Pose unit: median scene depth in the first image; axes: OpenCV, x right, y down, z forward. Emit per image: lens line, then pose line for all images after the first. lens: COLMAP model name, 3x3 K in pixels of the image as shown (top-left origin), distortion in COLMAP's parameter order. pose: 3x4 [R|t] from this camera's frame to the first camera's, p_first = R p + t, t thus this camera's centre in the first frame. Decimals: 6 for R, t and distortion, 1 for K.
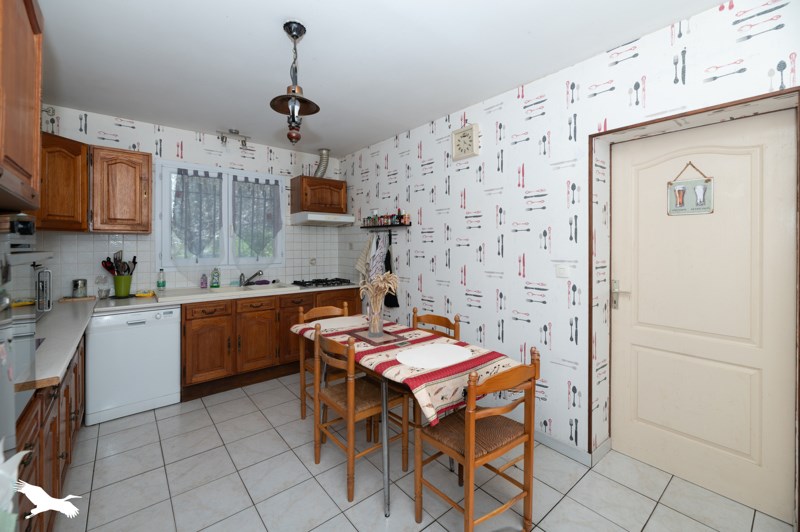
lens RADIAL K [[336.3, 0, 398.8], [0, 336.3, 247.0], [0, 0, 1]] dist [-0.001202, 0.000135]
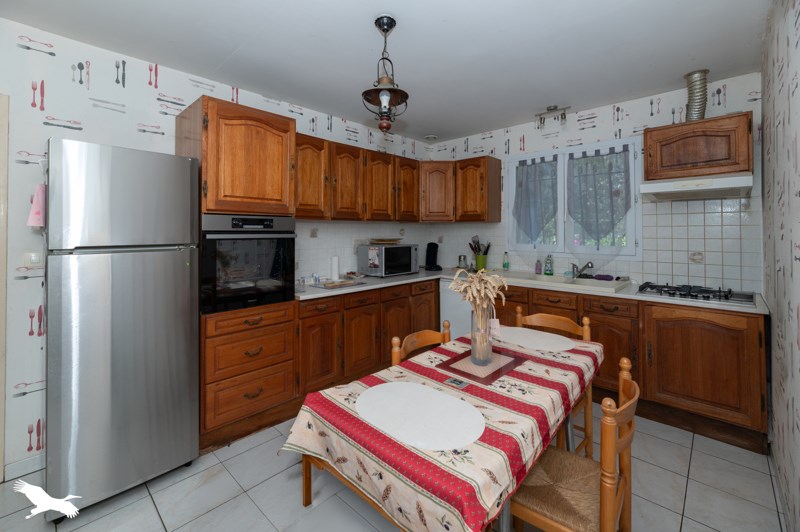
lens RADIAL K [[336.3, 0, 397.9], [0, 336.3, 229.2], [0, 0, 1]] dist [-0.001202, 0.000135]
pose [[0.126461, -0.008634, -0.991934, 0.351302], [-0.002690, 0.999955, -0.009046, -0.000766], [0.991968, 0.003813, 0.126432, 0.439670]]
